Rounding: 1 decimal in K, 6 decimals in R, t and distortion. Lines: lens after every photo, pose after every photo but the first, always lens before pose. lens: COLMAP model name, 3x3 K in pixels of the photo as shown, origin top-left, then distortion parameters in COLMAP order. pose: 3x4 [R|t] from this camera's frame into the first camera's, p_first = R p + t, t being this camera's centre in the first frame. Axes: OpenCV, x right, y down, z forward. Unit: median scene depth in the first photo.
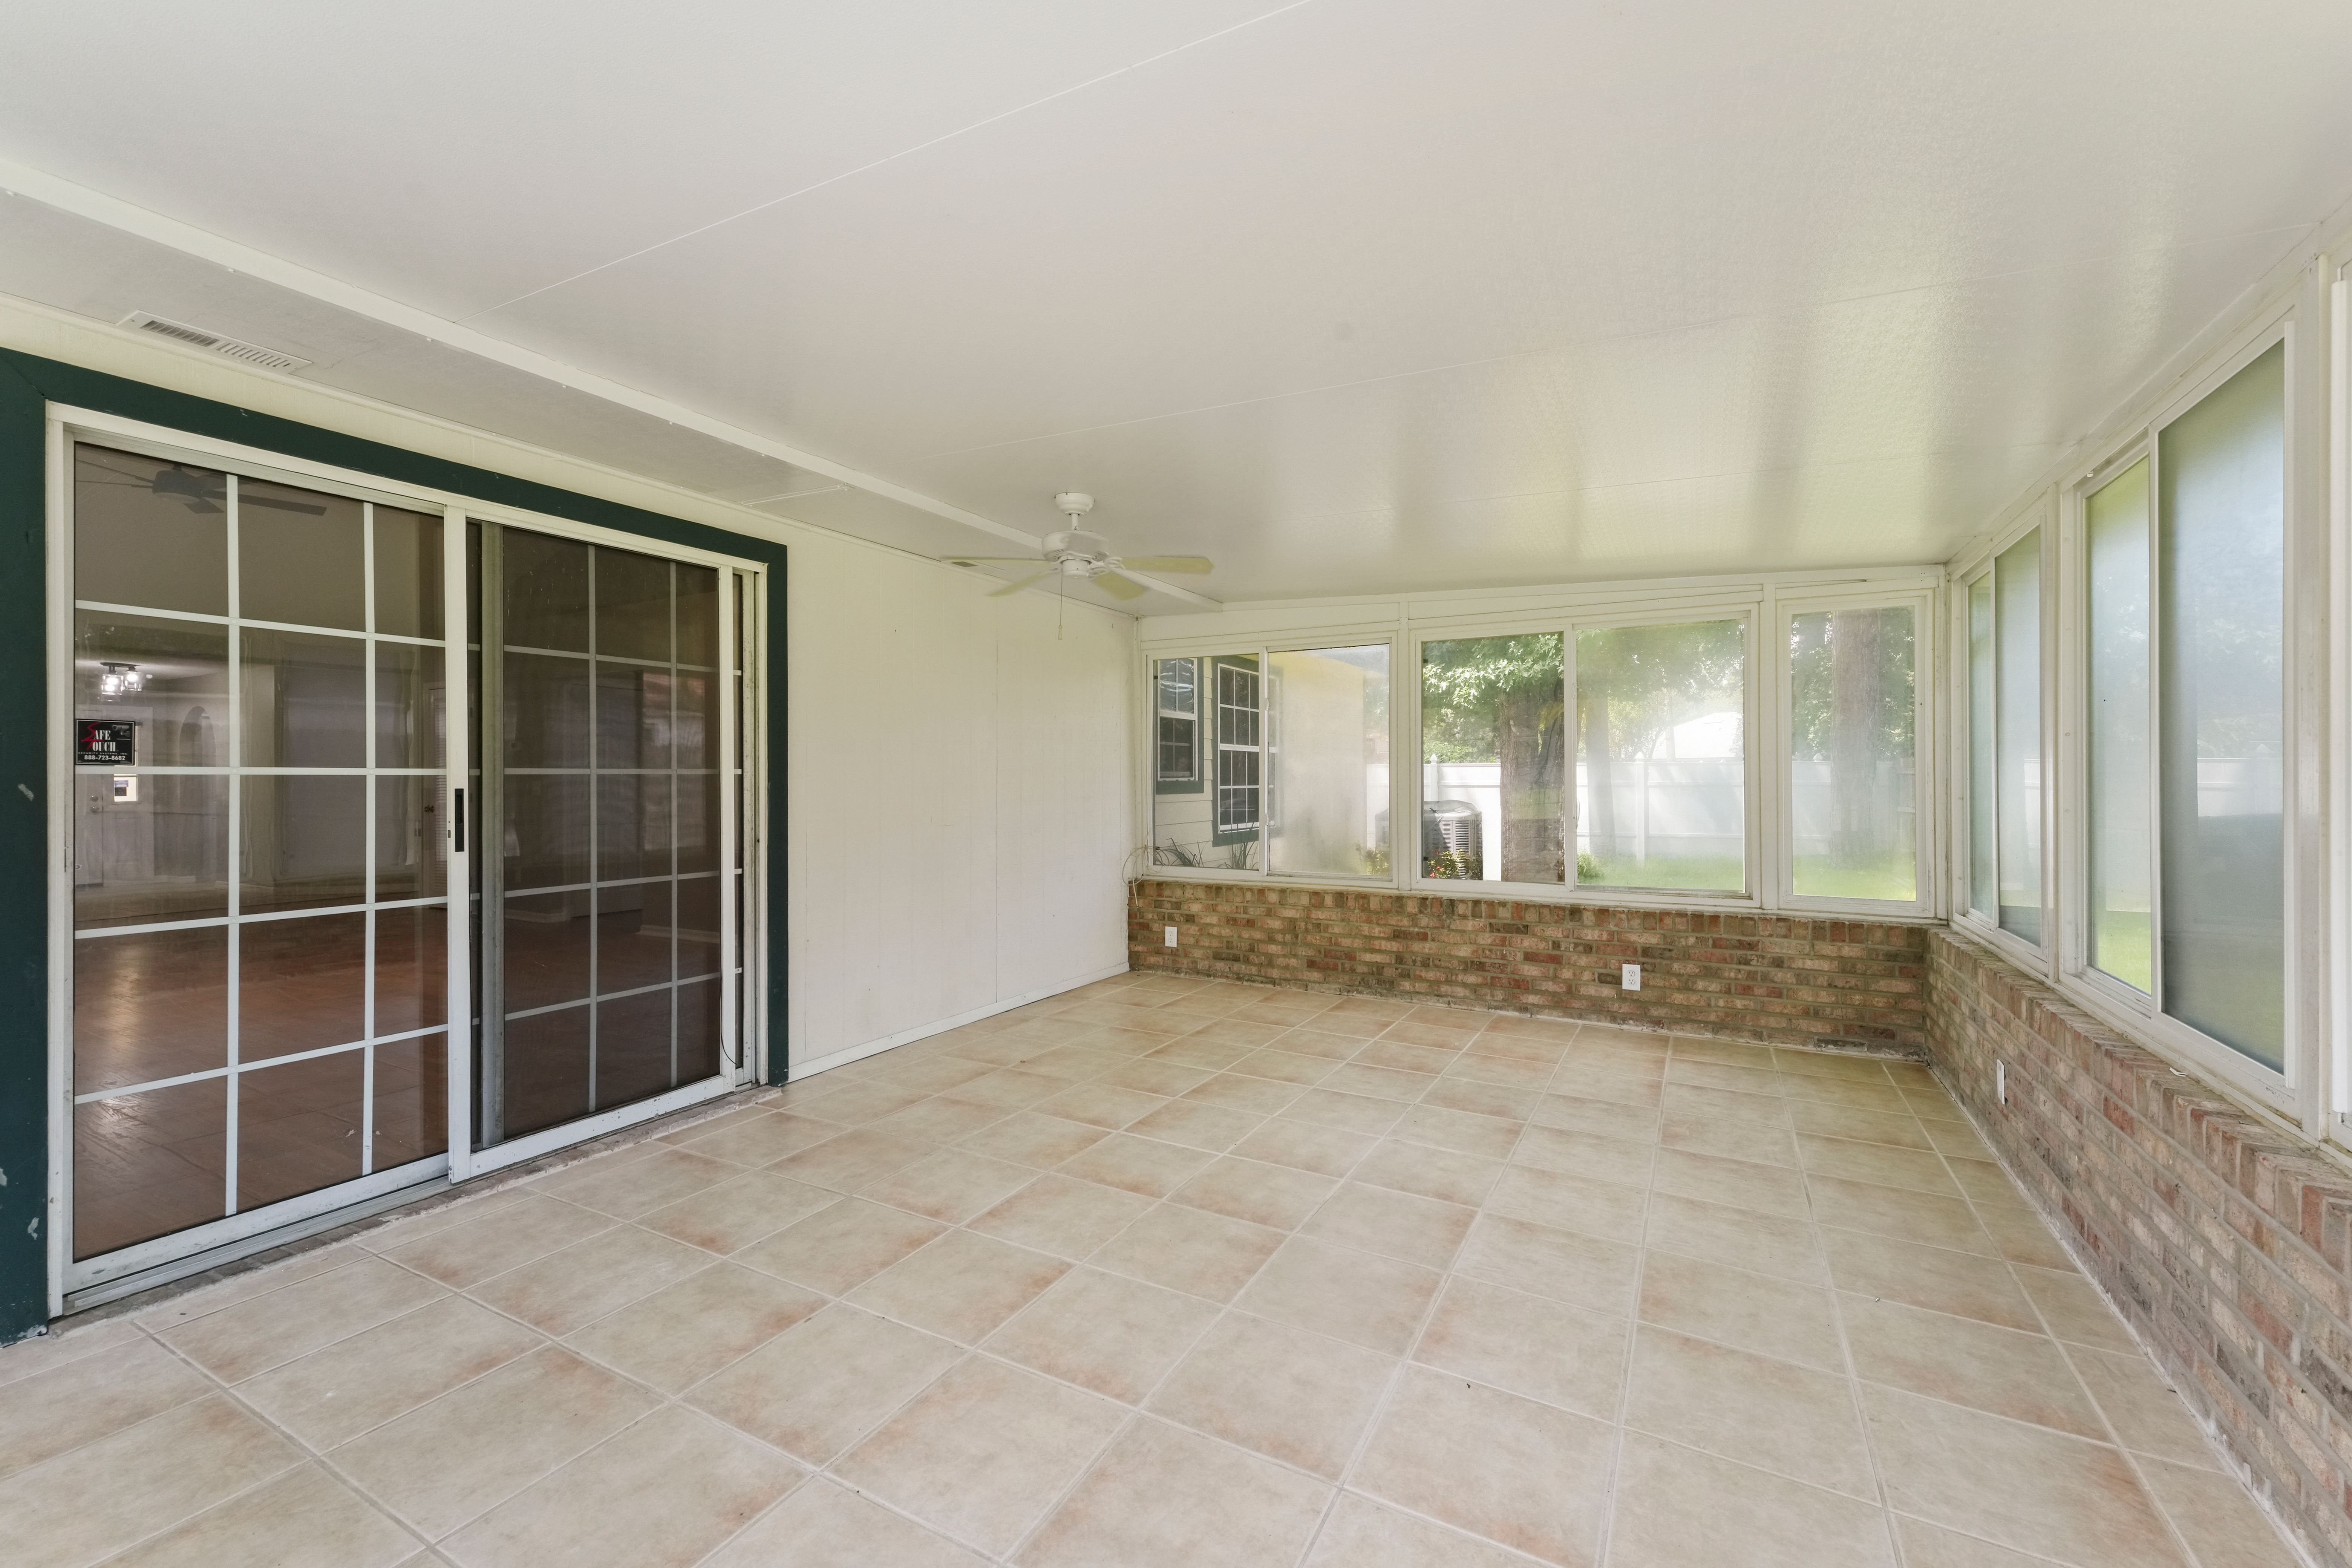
lens RADIAL K [[959.0, 0, 1170.4], [0, 959.0, 769.8], [0, 0, 1]] dist [0.000836, 0.000094]
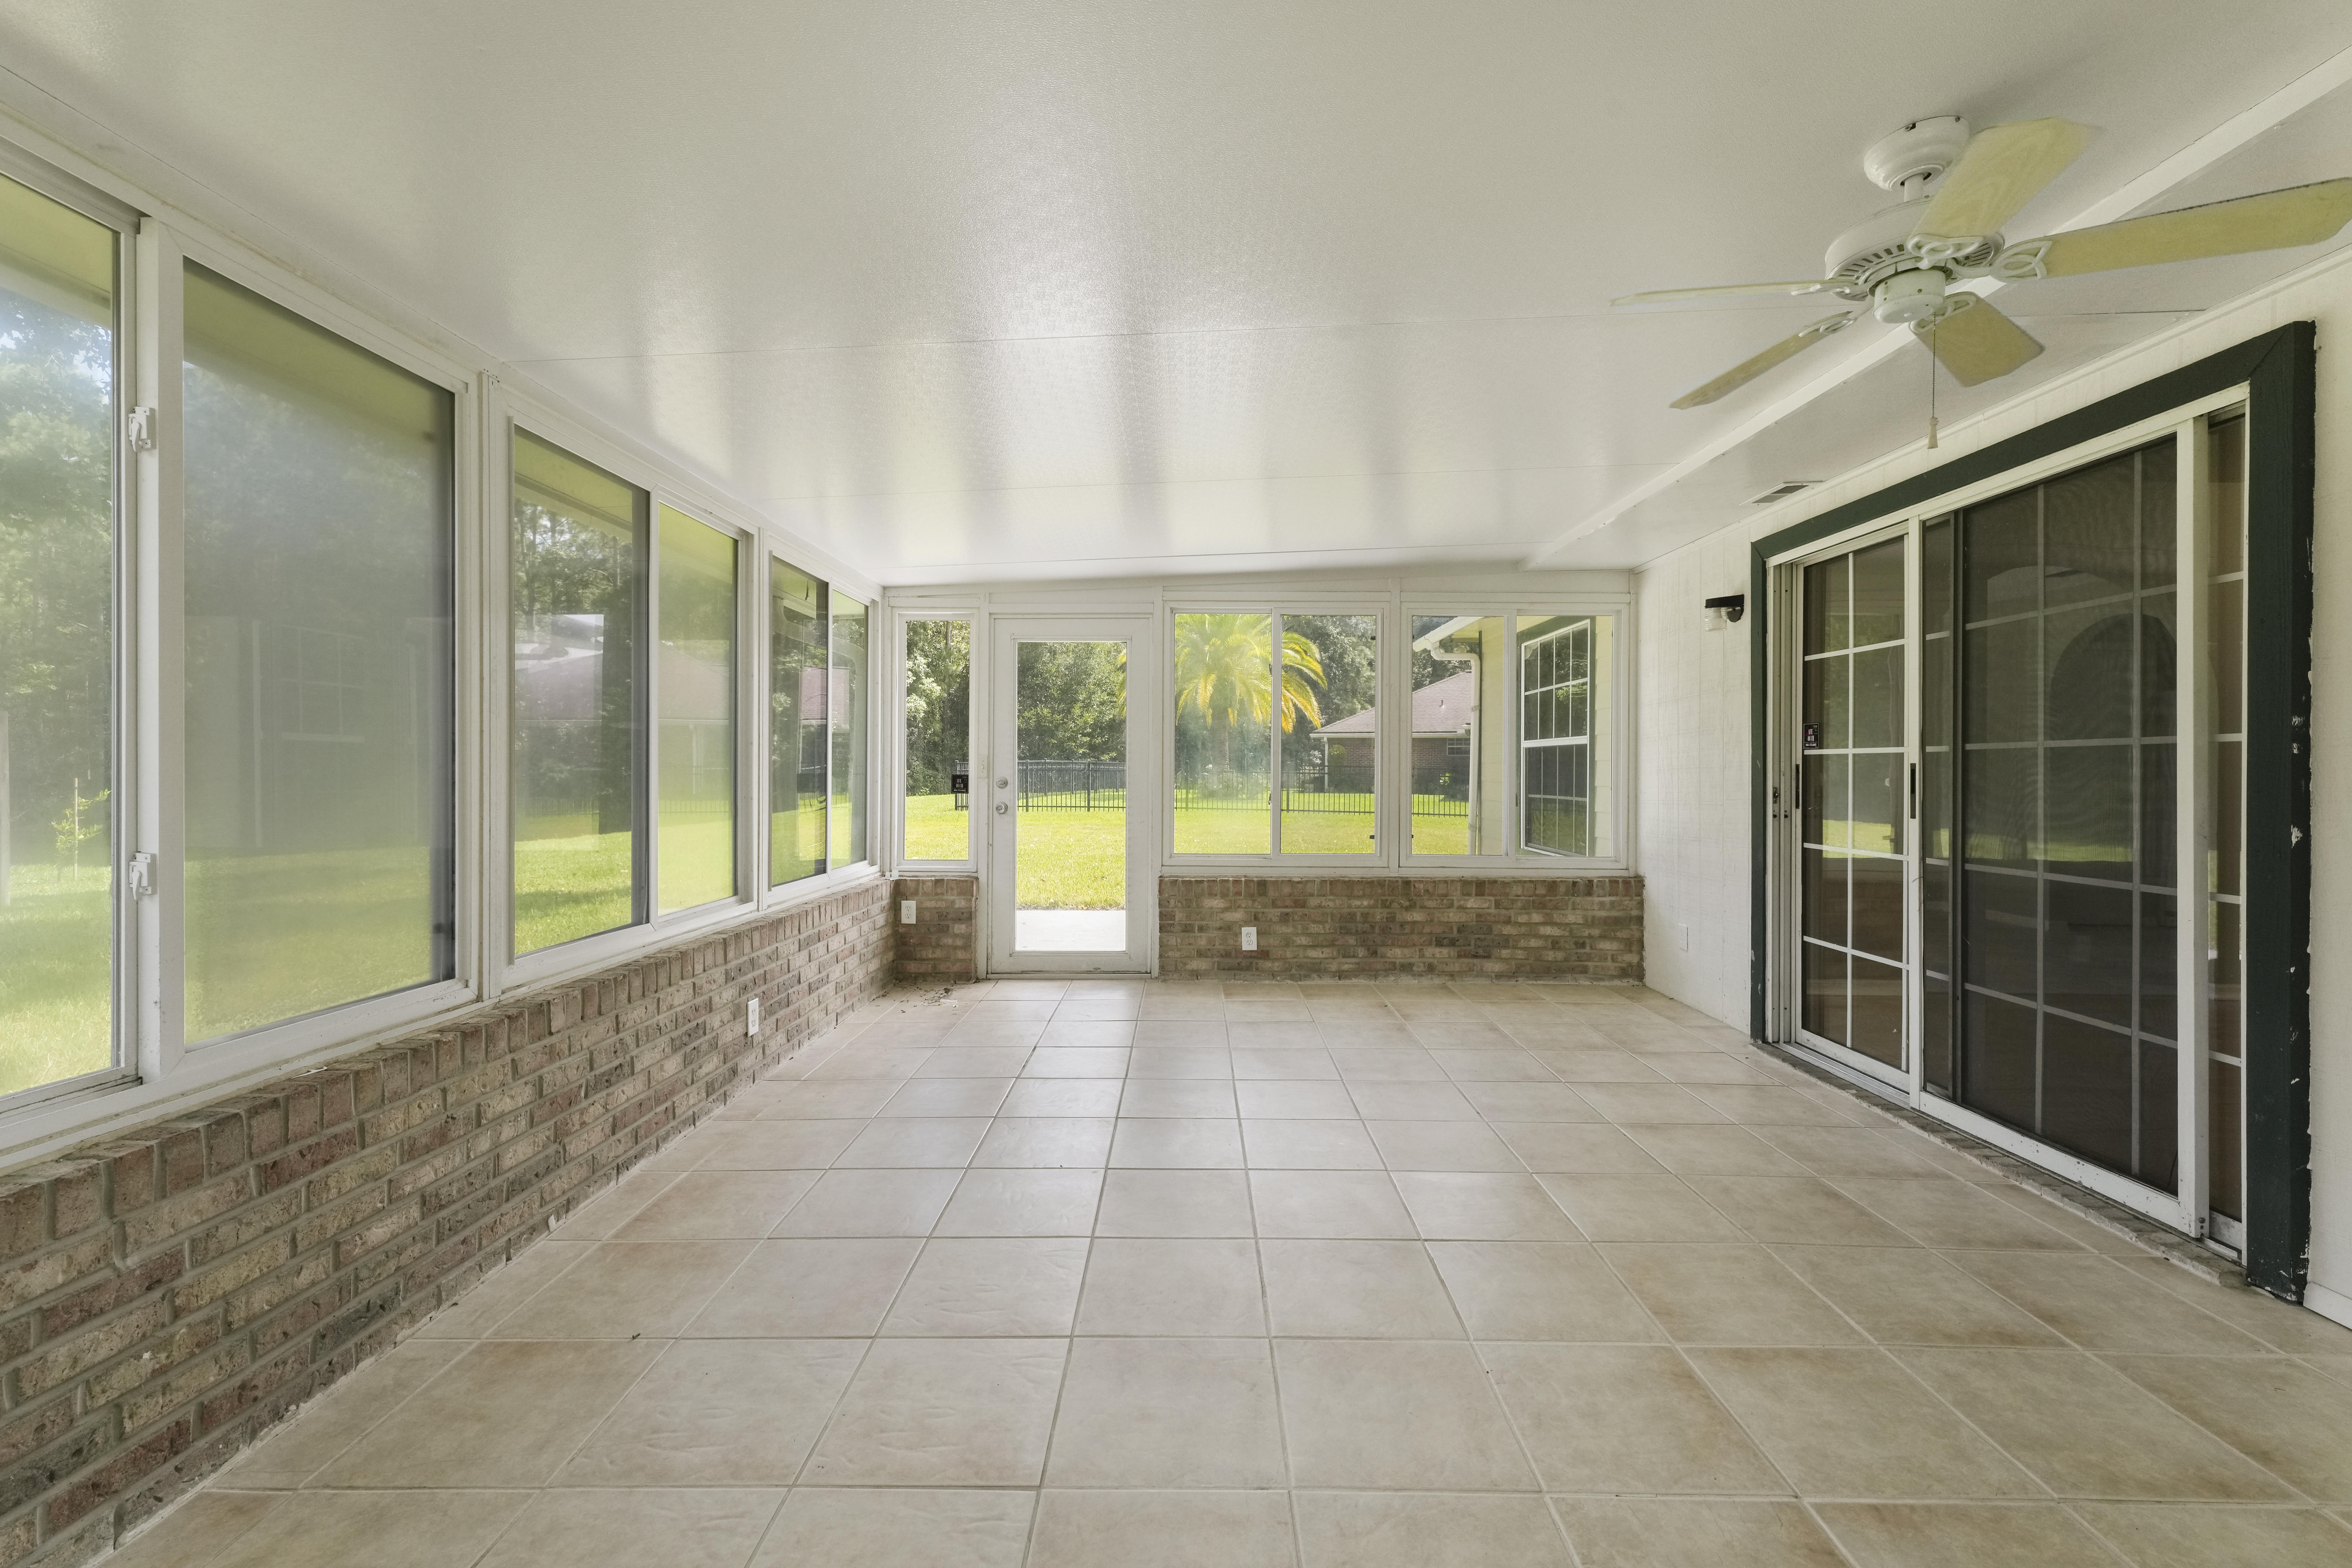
lens RADIAL K [[959.0, 0, 1171.6], [0, 959.0, 782.0], [0, 0, 1]] dist [0.000836, 0.000094]
pose [[-0.883485, 0.003238, -0.468449, 0.499476], [0.002208, 0.999994, 0.002749, 0.031769], [0.468455, 0.001394, -0.883486, 1.397861]]
